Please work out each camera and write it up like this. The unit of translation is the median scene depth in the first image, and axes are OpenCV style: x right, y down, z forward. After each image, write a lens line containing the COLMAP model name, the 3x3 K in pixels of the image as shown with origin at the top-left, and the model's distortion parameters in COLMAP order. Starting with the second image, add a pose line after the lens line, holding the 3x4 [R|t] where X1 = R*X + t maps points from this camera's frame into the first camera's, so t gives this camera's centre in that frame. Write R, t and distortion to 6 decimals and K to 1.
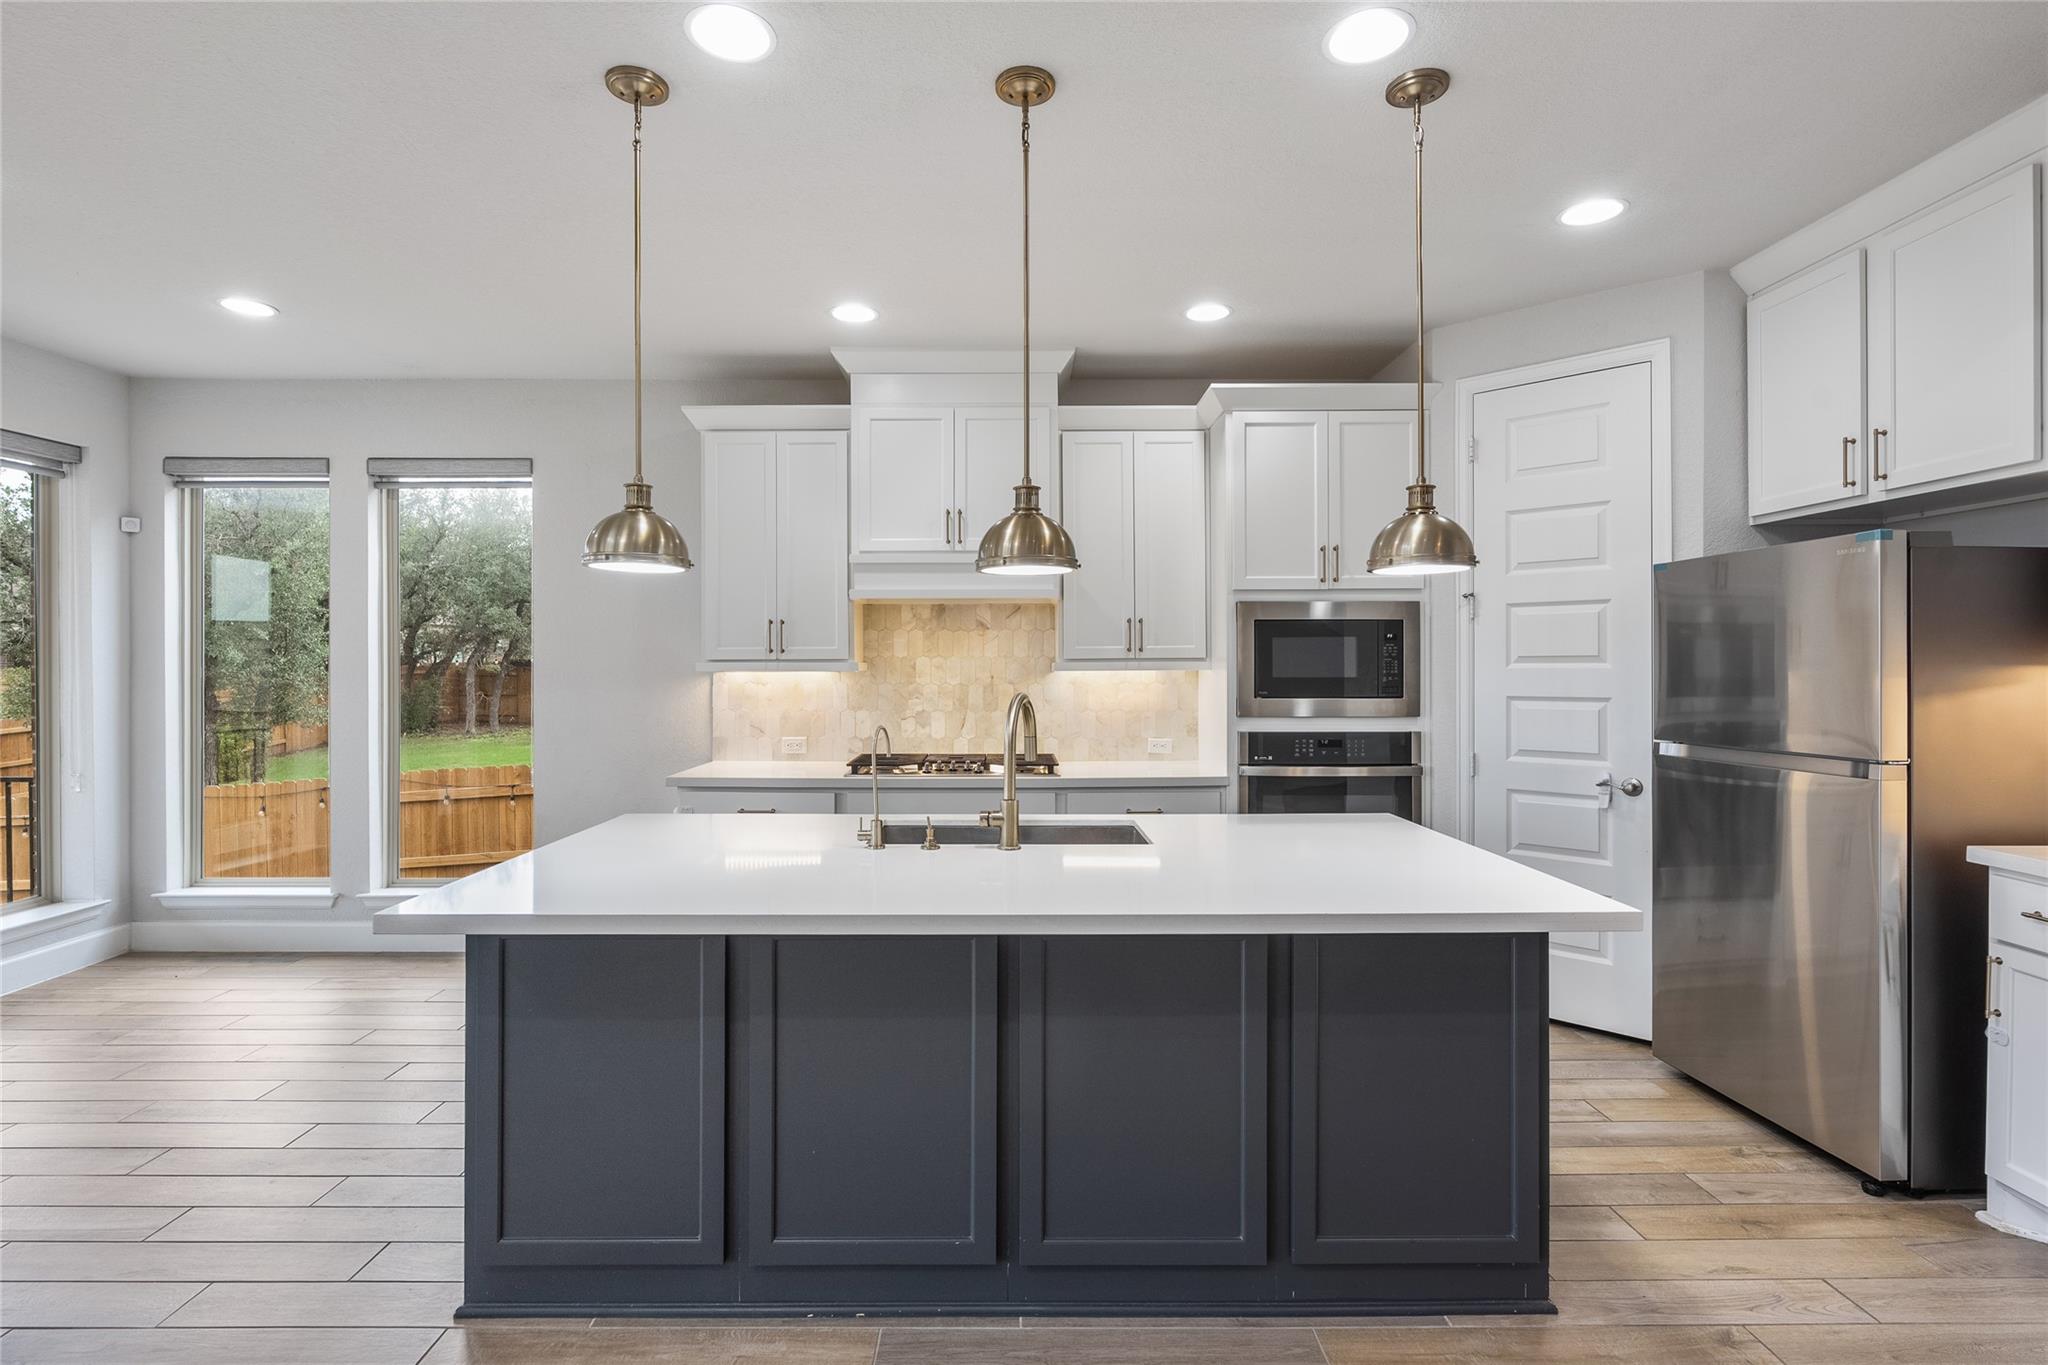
lens RADIAL K [[990.4, 0, 1012.0], [0, 990.4, 666.7], [0, 0, 1]] dist [-0.001263, 0.001160]
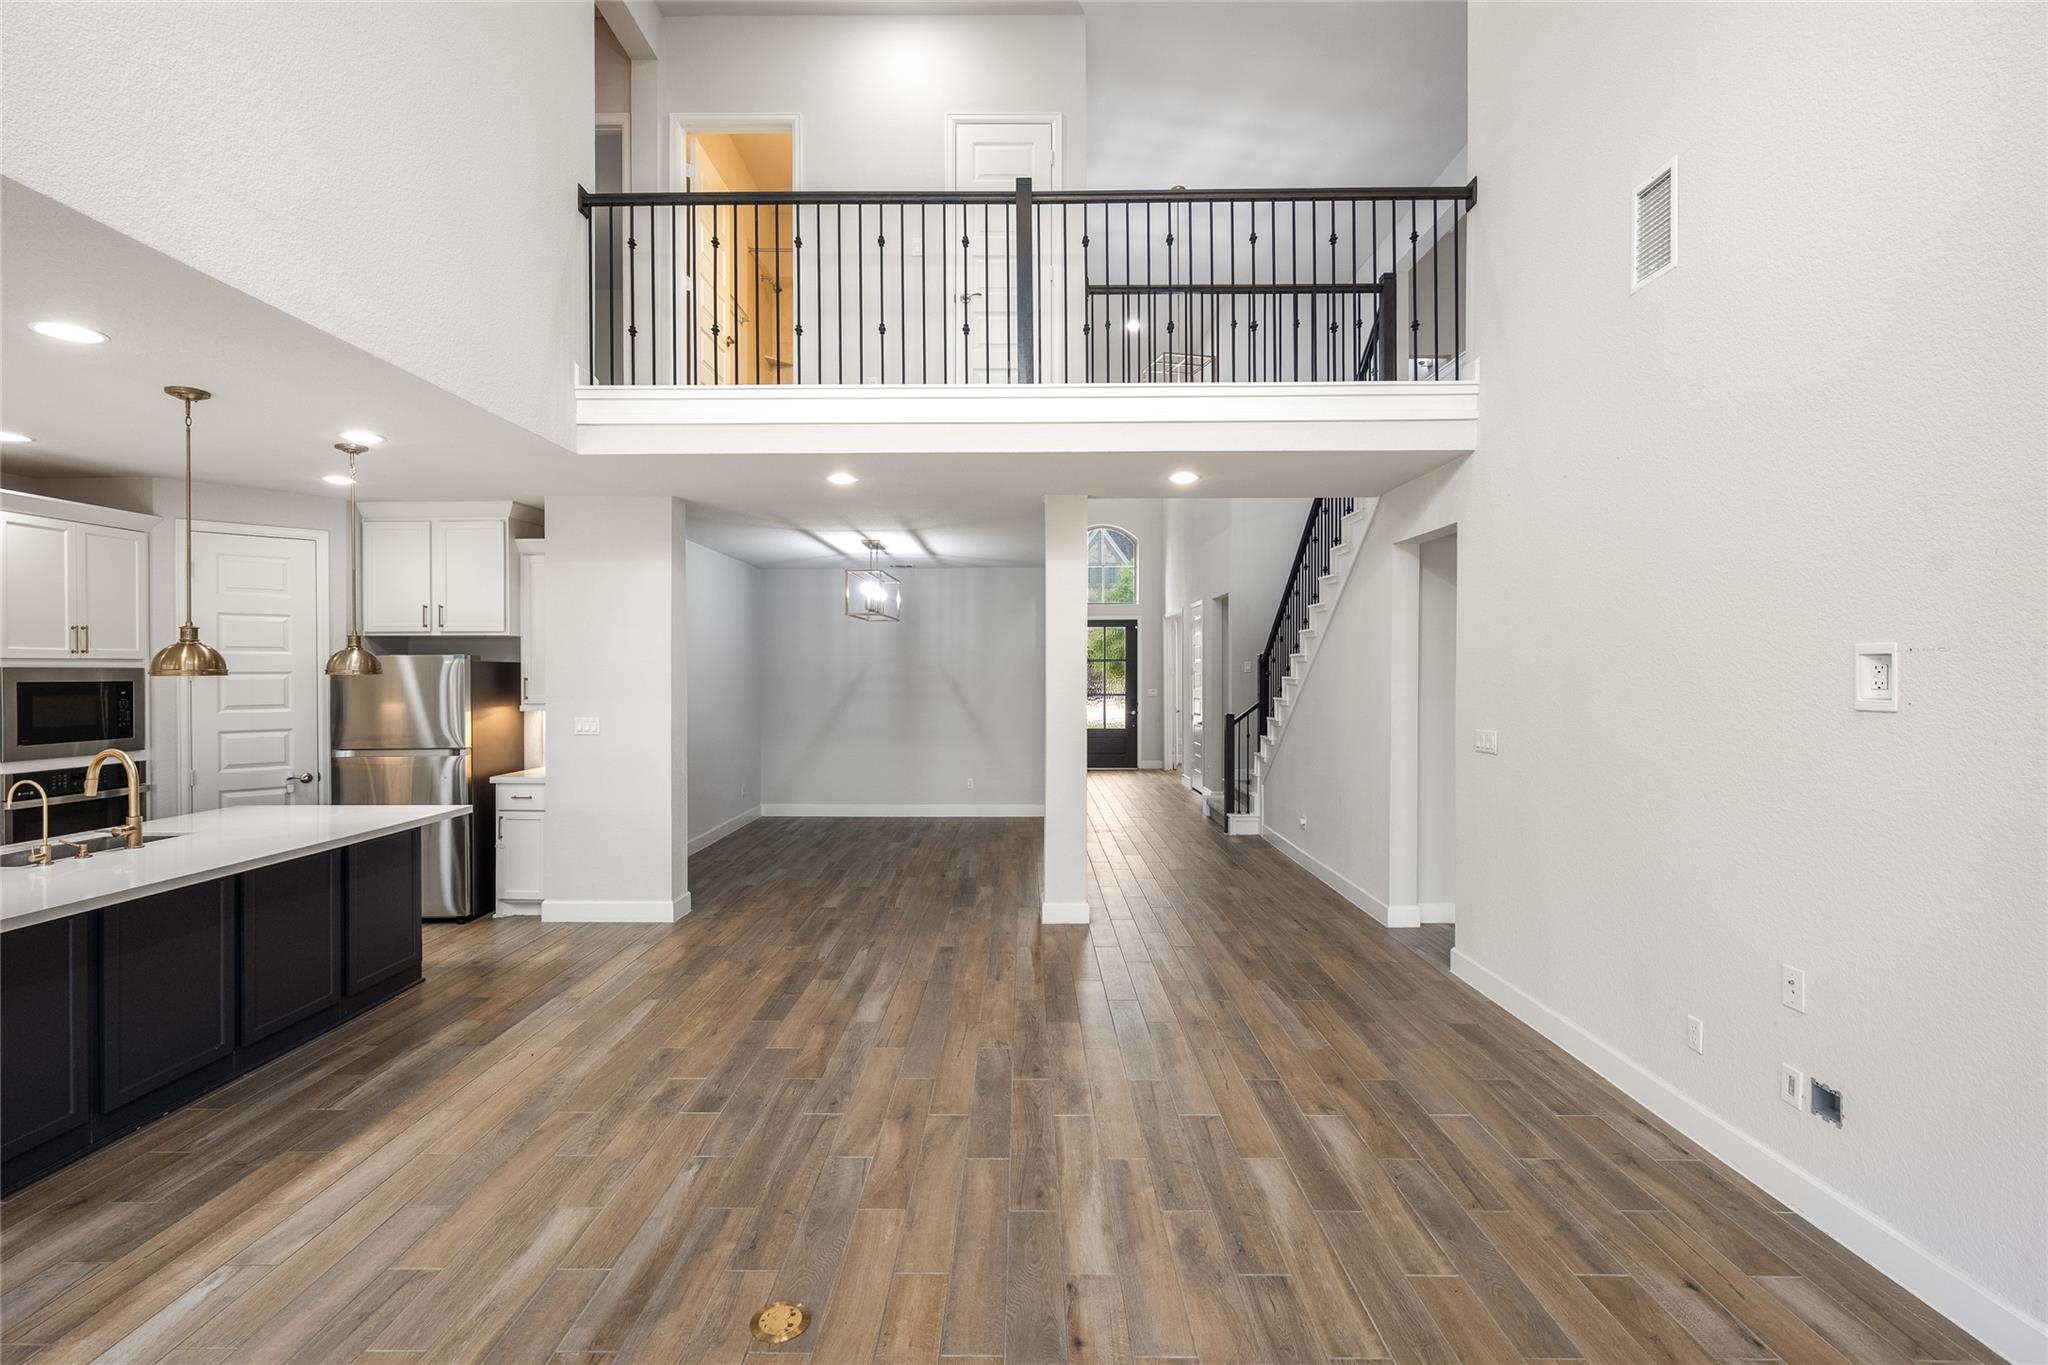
lens RADIAL K [[926.7, 0, 1029.9], [0, 926.7, 678.5], [0, 0, 1]] dist [-0.017514, 0.003224]
pose [[-0.004228, -0.006081, 0.999973, -0.890450], [0.003339, 0.999976, 0.006095, -0.054126], [-0.999985, 0.003365, -0.004207, -0.253895]]
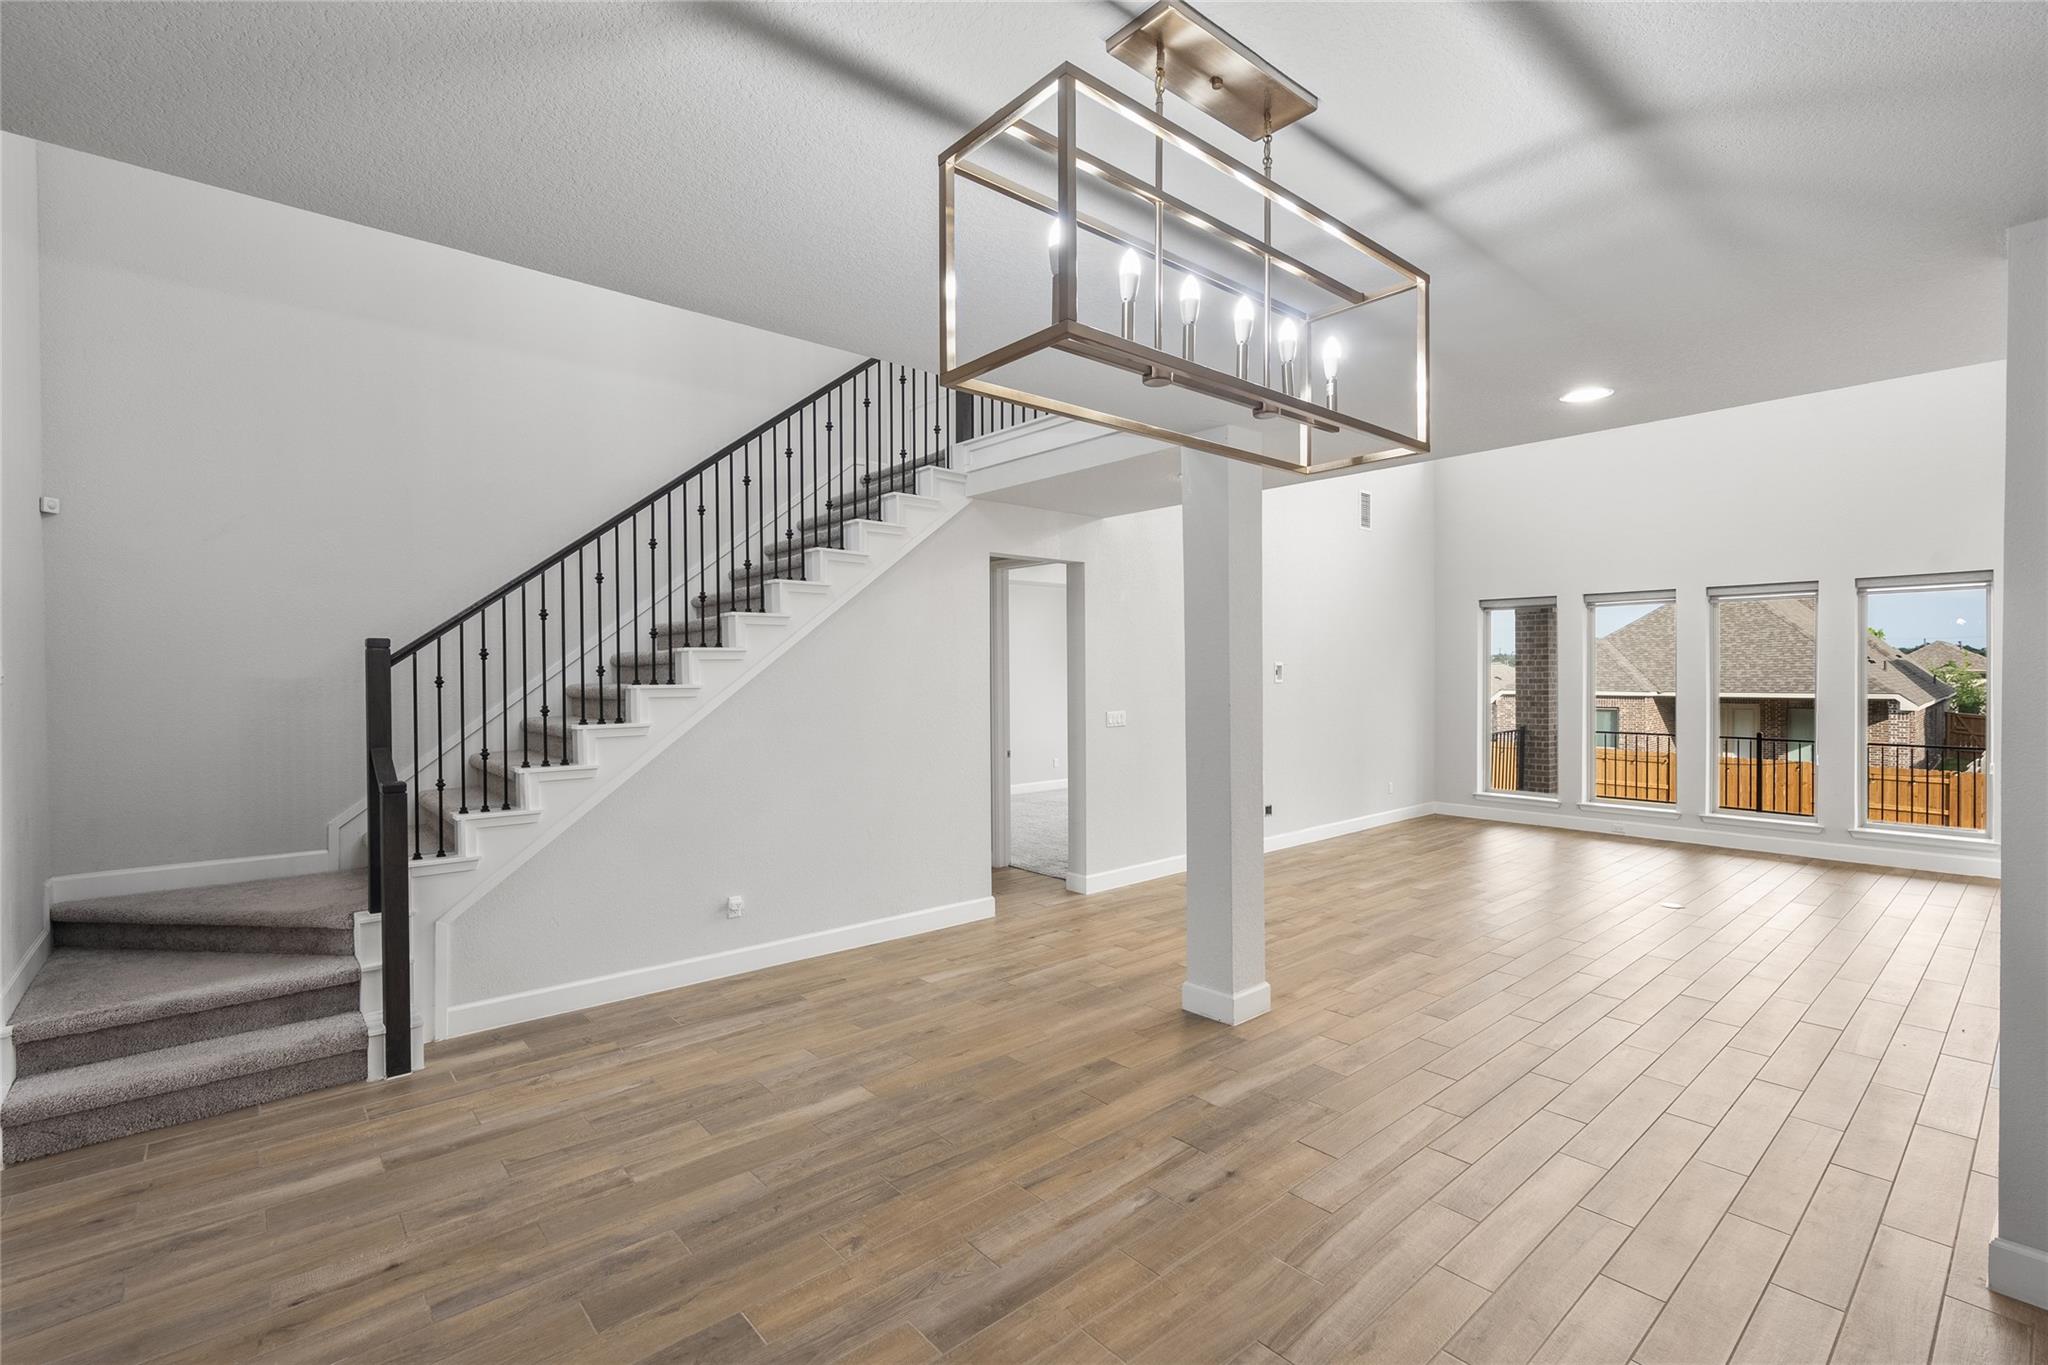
lens RADIAL K [[926.7, 0, 1024.9], [0, 926.7, 685.1], [0, 0, 1]] dist [-0.017514, 0.003224]
pose [[-0.754980, 0.018255, -0.655493, 1.473057], [0.005252, 0.999749, 0.021792, -0.068035], [0.655727, 0.013010, -0.754886, 0.356620]]
